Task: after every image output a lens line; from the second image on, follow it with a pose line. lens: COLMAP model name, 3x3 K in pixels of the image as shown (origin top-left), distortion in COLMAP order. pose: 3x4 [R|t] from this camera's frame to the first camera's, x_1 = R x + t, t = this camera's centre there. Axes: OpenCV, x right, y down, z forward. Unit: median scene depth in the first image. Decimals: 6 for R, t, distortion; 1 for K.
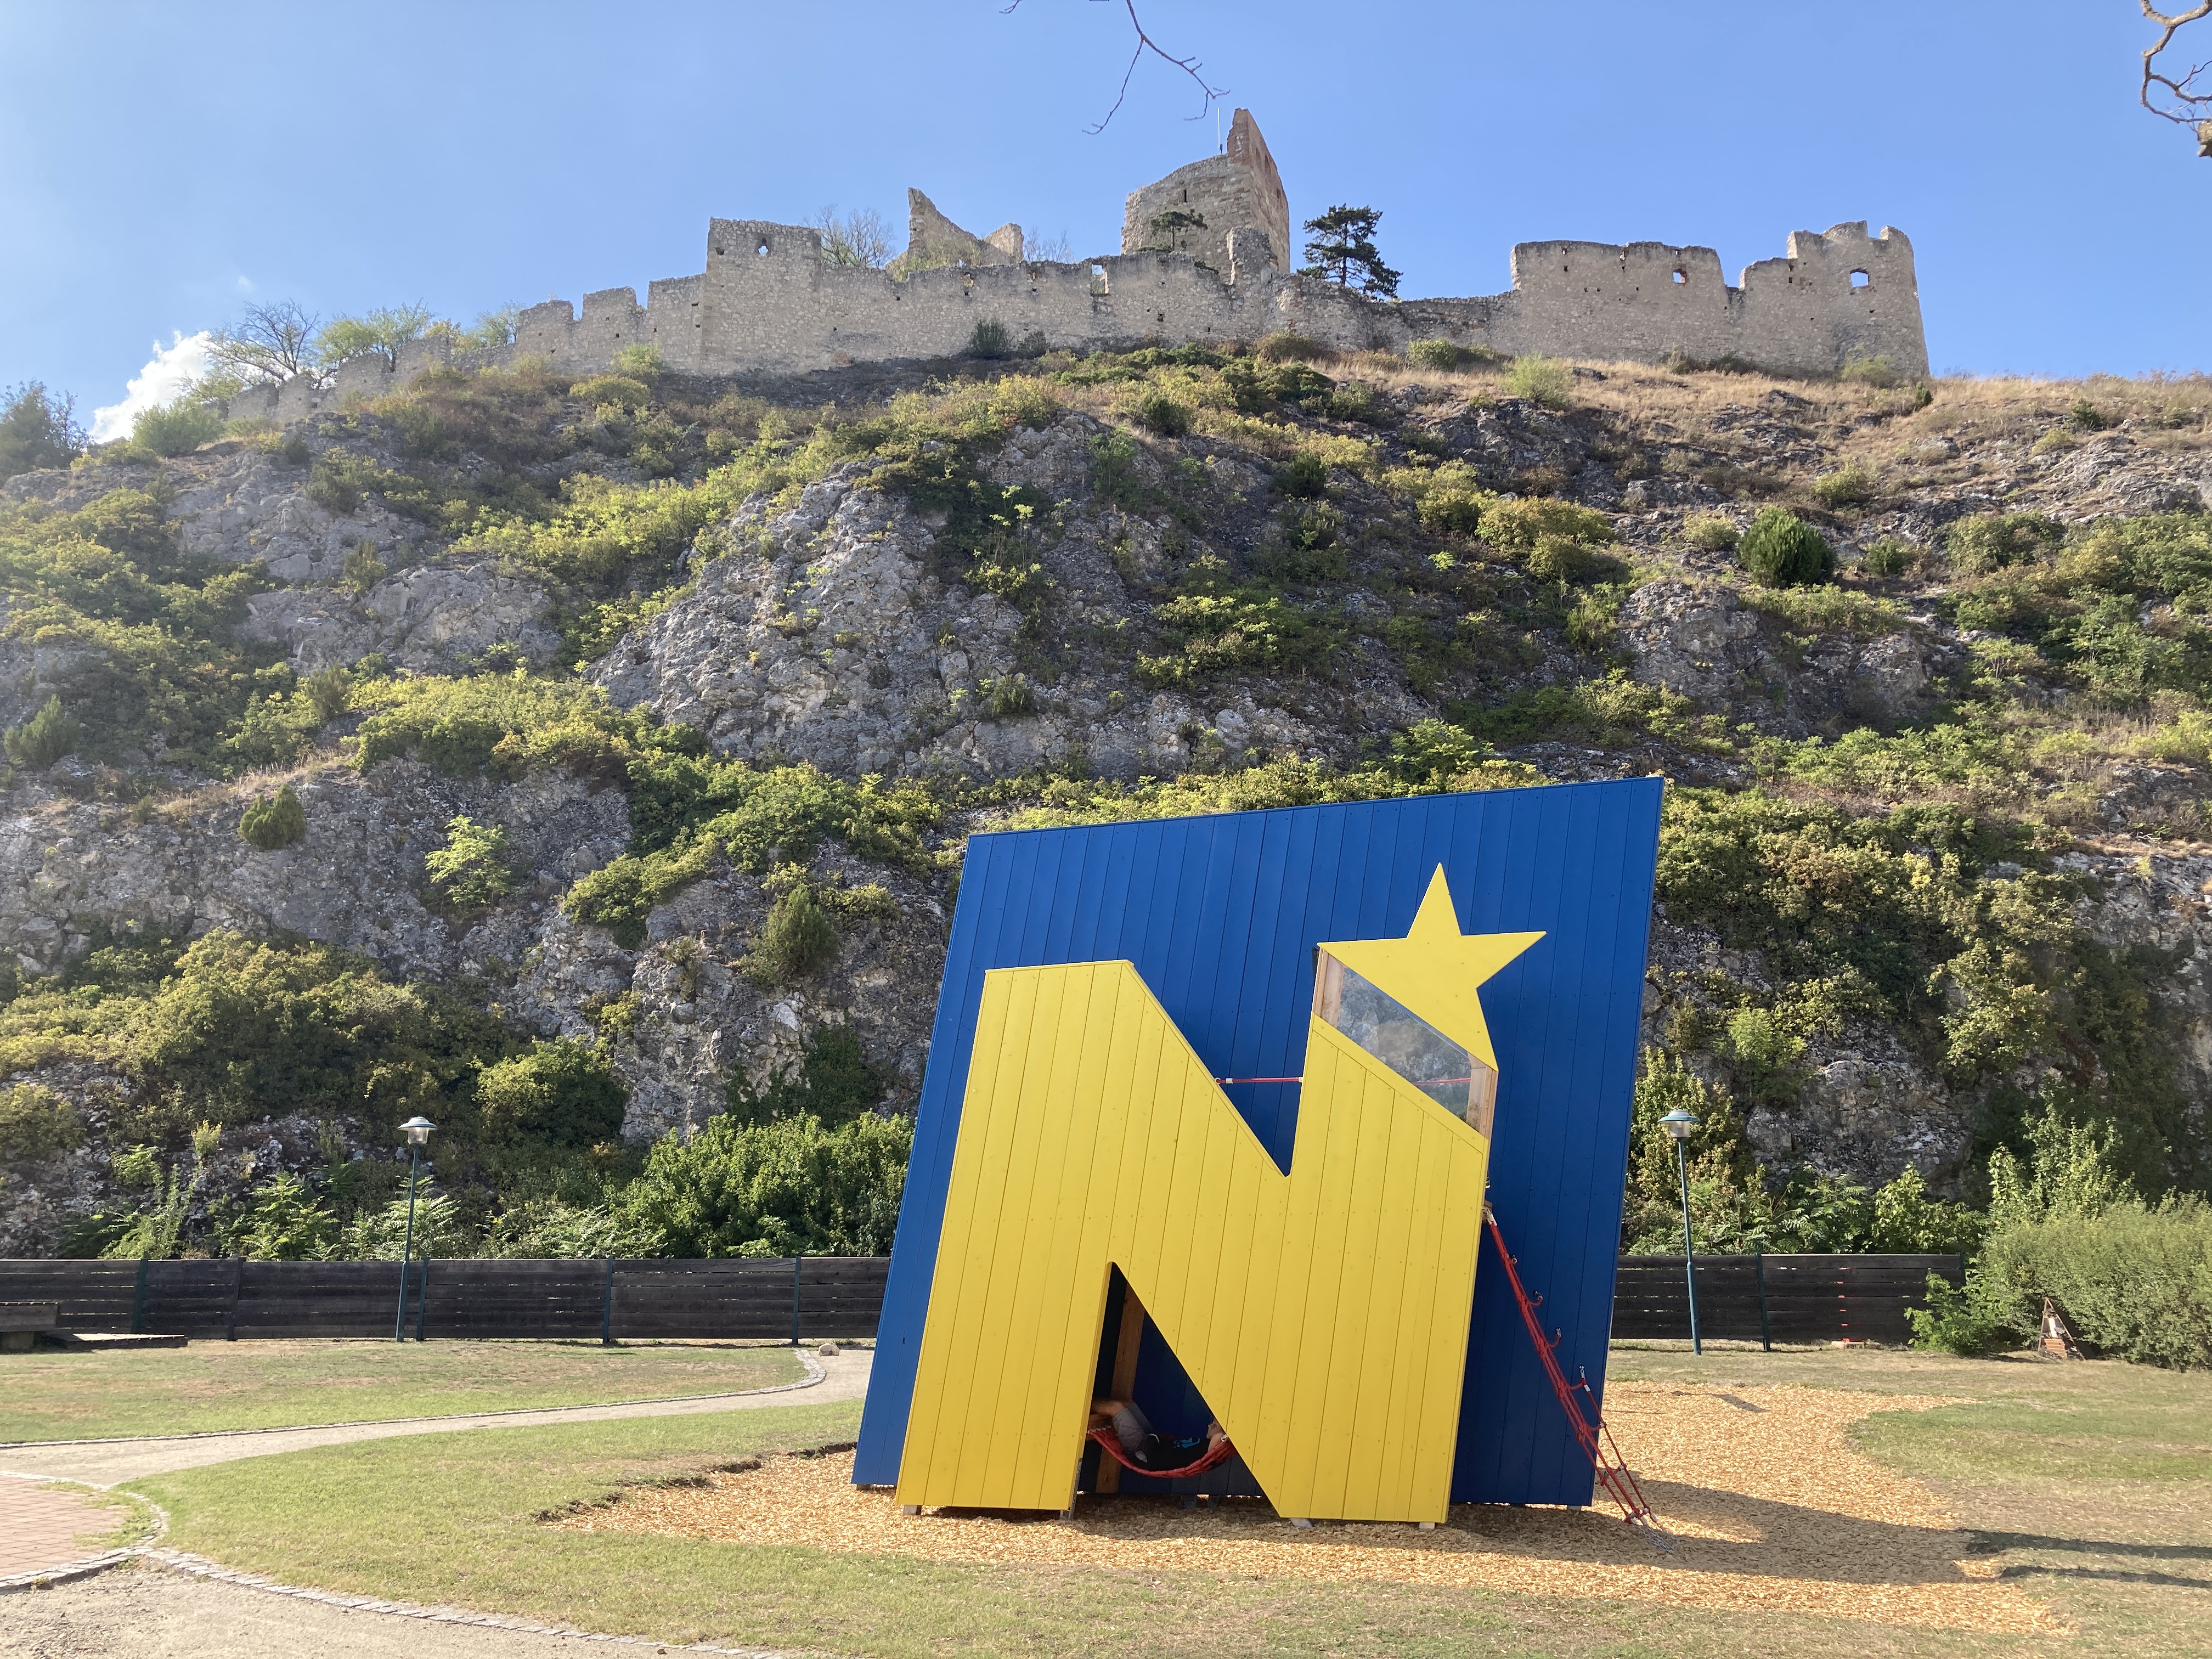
lens RADIAL K [[1747.8, 0, 1106.0], [0, 1747.8, 829.5], [0, 0, 1]] dist [-0.006116, -0.152218]
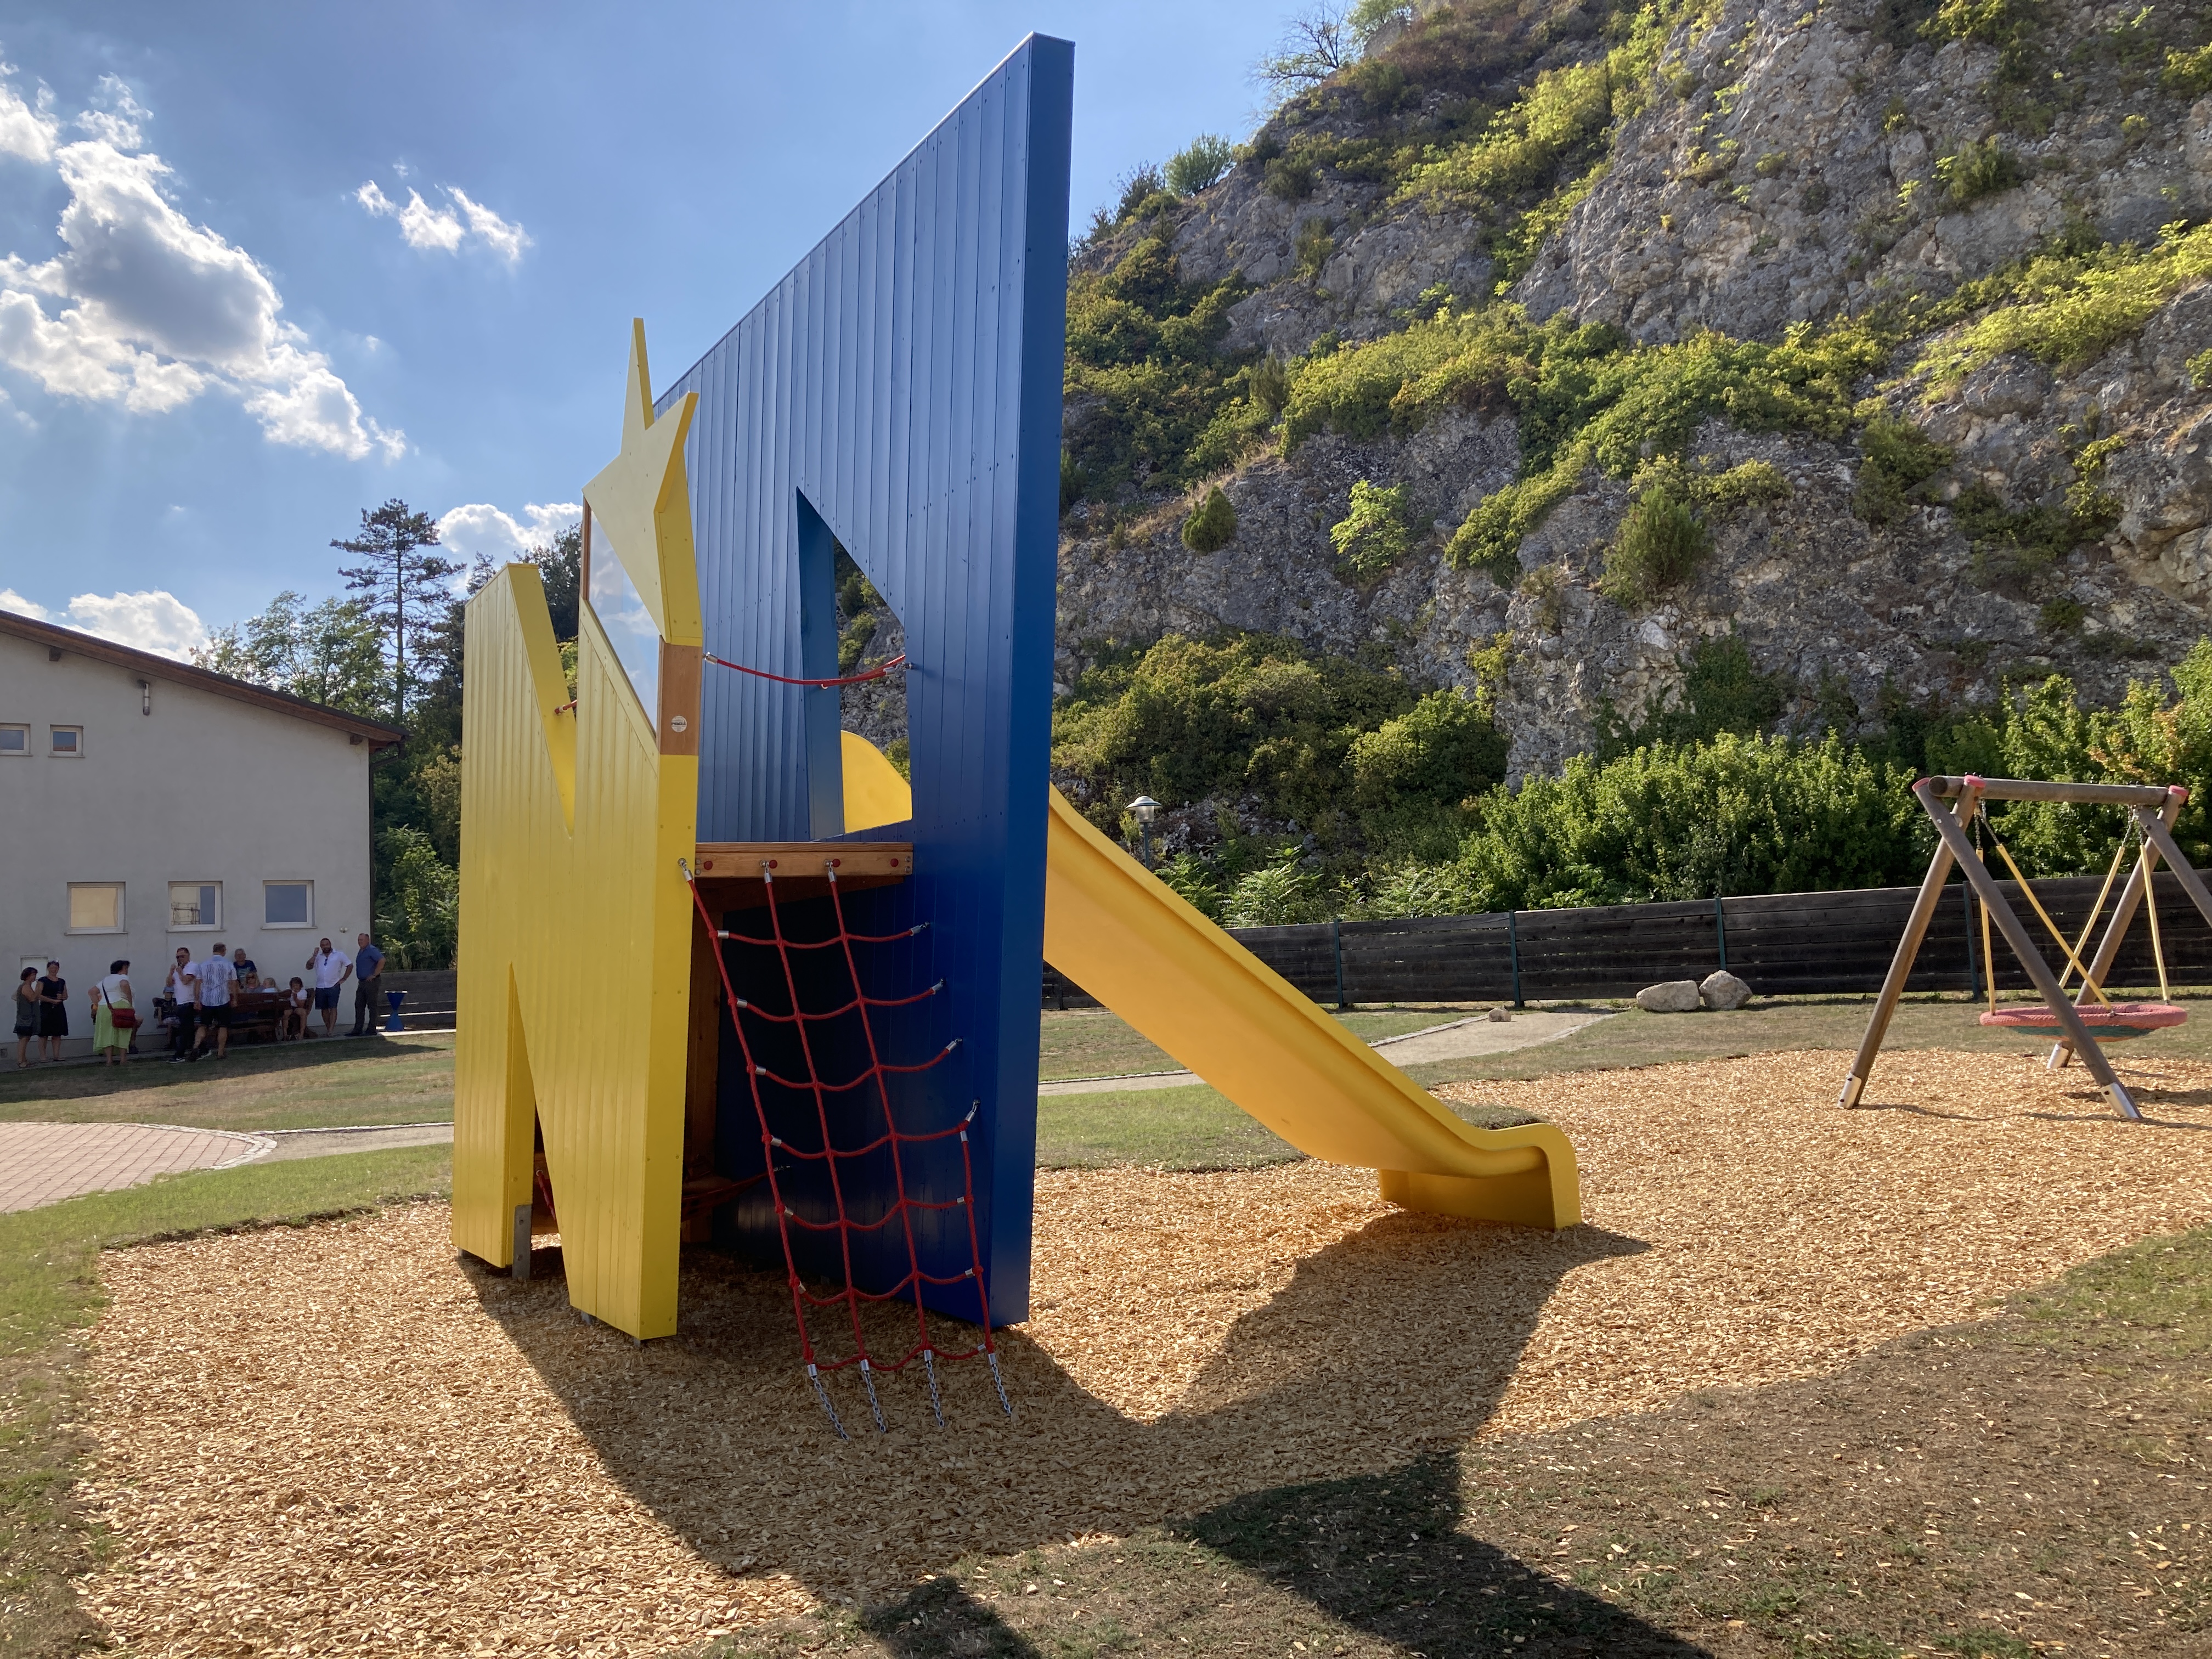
lens RADIAL K [[1760.2, 0, 1106.0], [0, 1760.2, 829.5], [0, 0, 1]] dist [-0.005768, 0.000943]
pose [[0.729732, -0.074244, -0.679690, 0.175924], [0.207146, 0.971374, 0.116292, 0.036605], [0.651599, -0.225657, 0.724222, 0.143294]]
